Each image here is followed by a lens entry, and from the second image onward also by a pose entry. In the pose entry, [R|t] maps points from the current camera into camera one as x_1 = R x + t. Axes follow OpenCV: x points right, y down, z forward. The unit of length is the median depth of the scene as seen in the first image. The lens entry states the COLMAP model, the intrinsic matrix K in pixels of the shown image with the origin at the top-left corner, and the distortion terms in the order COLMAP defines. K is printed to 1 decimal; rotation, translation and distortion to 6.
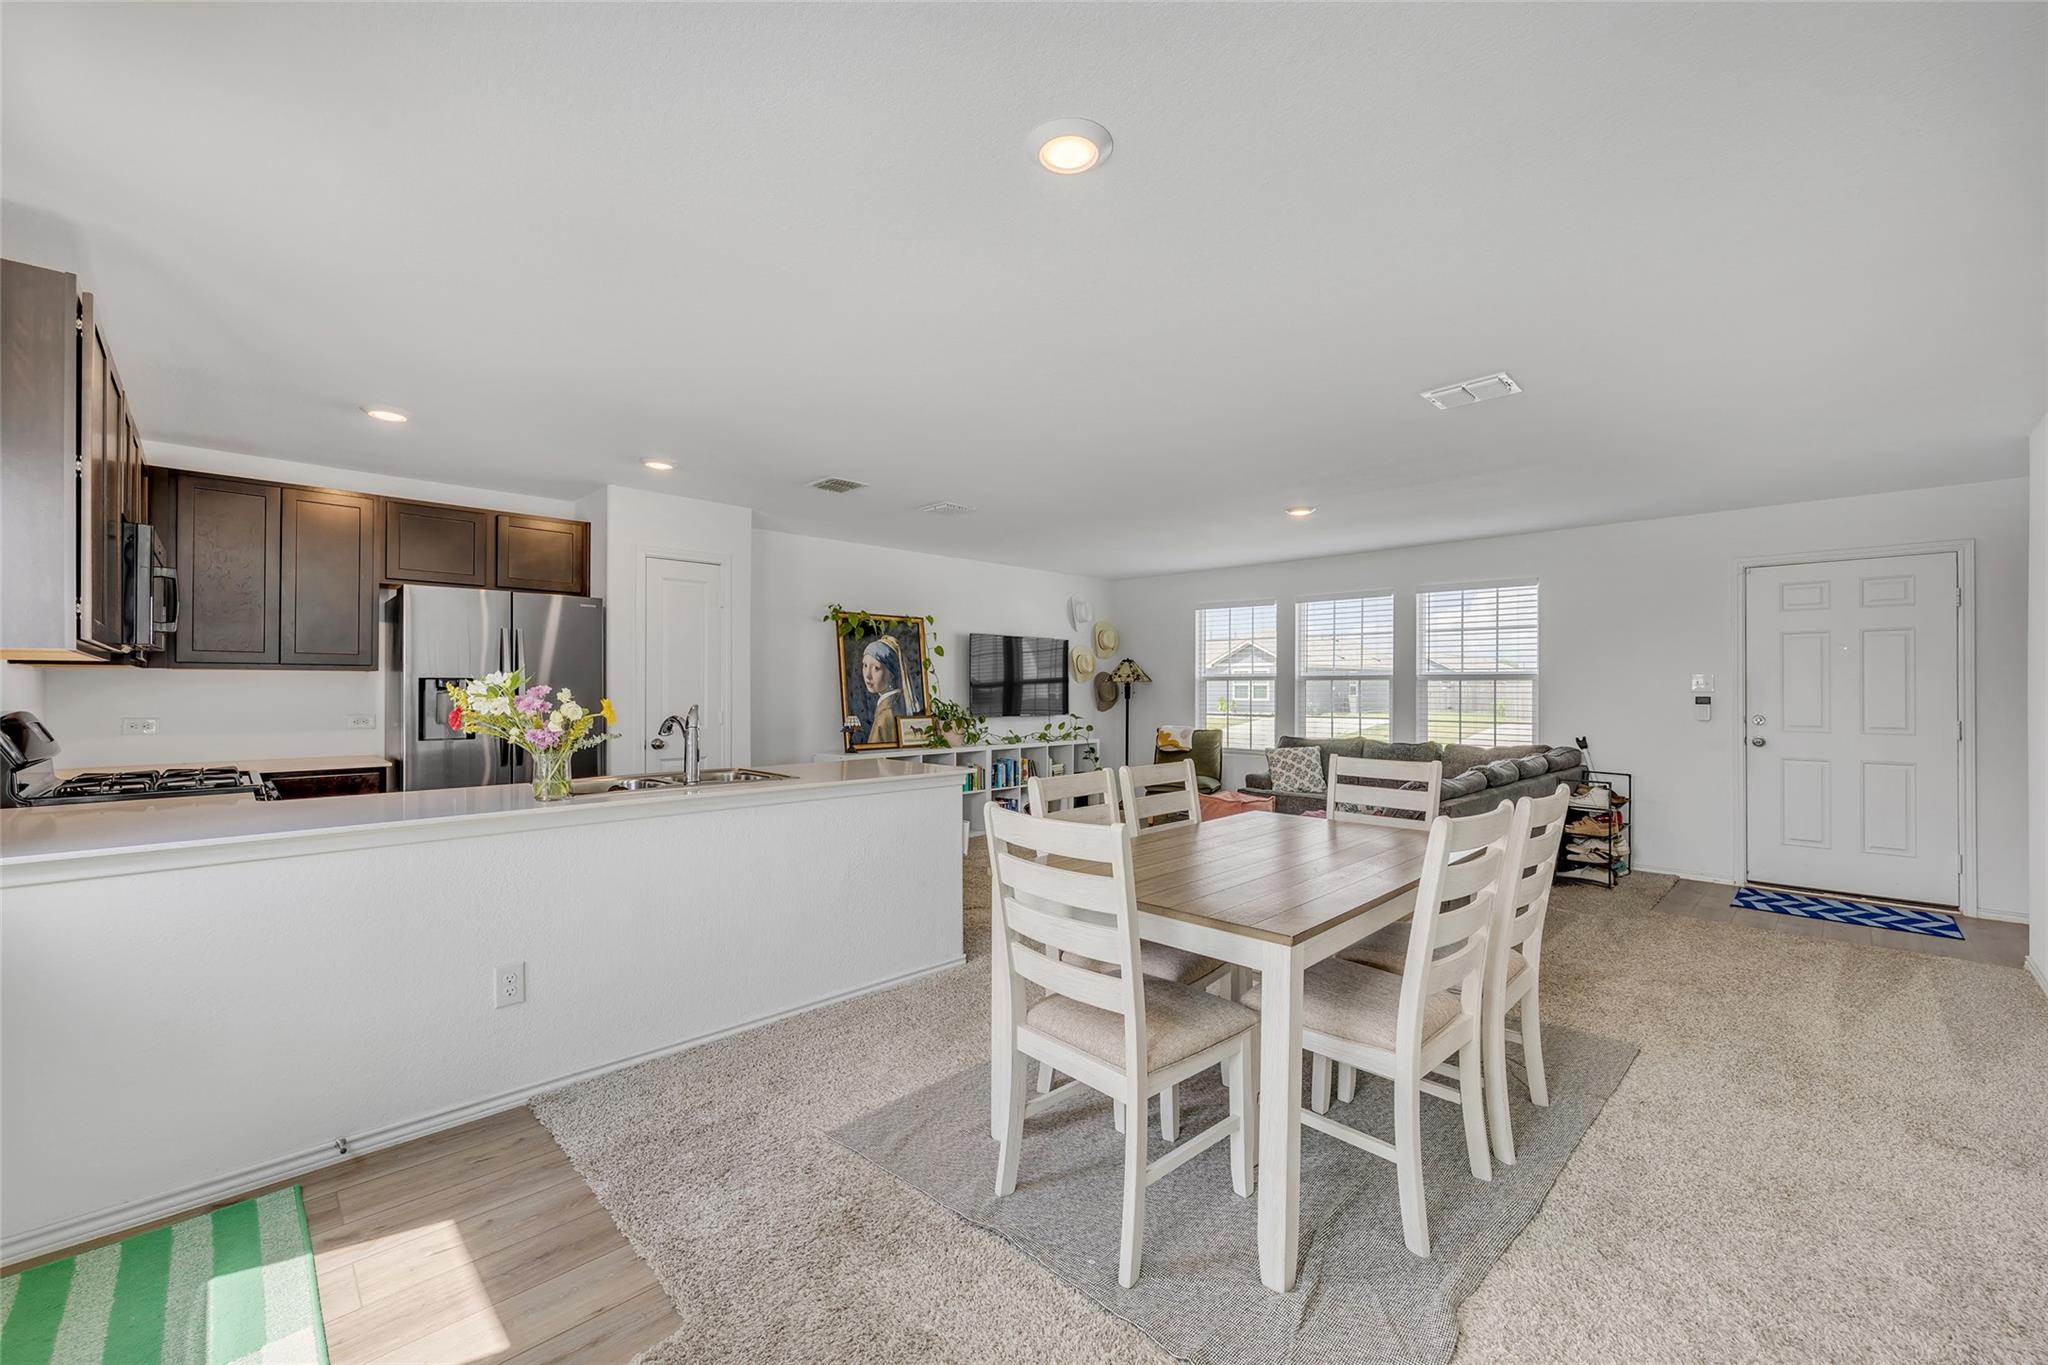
lens RADIAL K [[826.7, 0, 1033.6], [0, 826.7, 690.3], [0, 0, 1]] dist [0.000199, 0.001142]
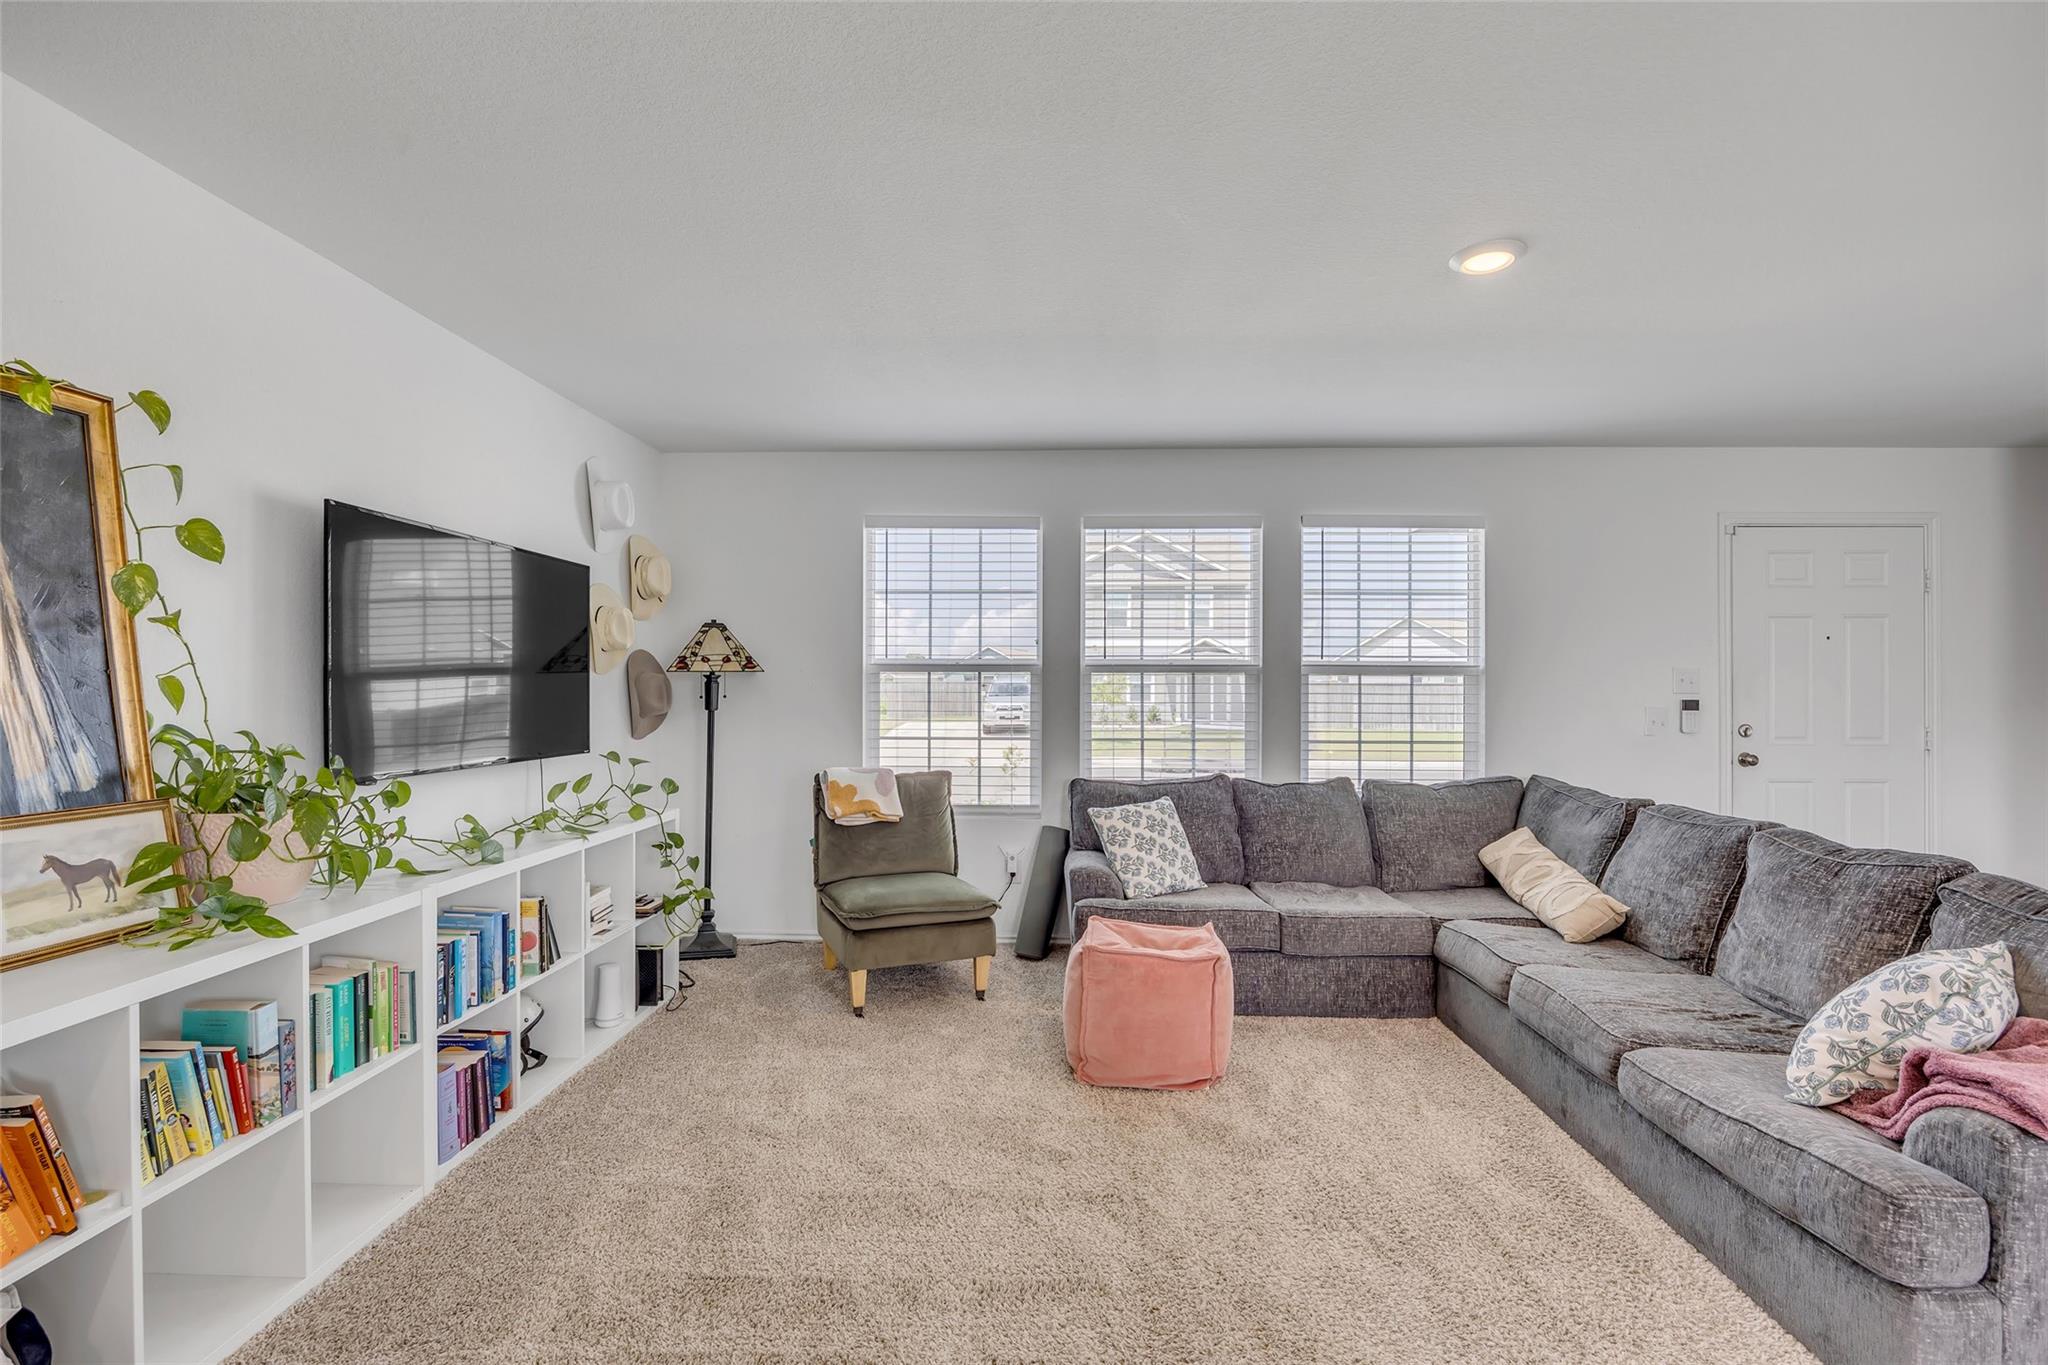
lens RADIAL K [[907.9, 0, 1028.0], [0, 907.9, 687.5], [0, 0, 1]] dist [-0.015702, 0.001668]
pose [[0.740918, -0.000428, 0.671595, -0.111983], [-0.000186, 1.000000, 0.000843, -0.002815], [-0.671595, -0.000750, 0.740918, 0.634159]]
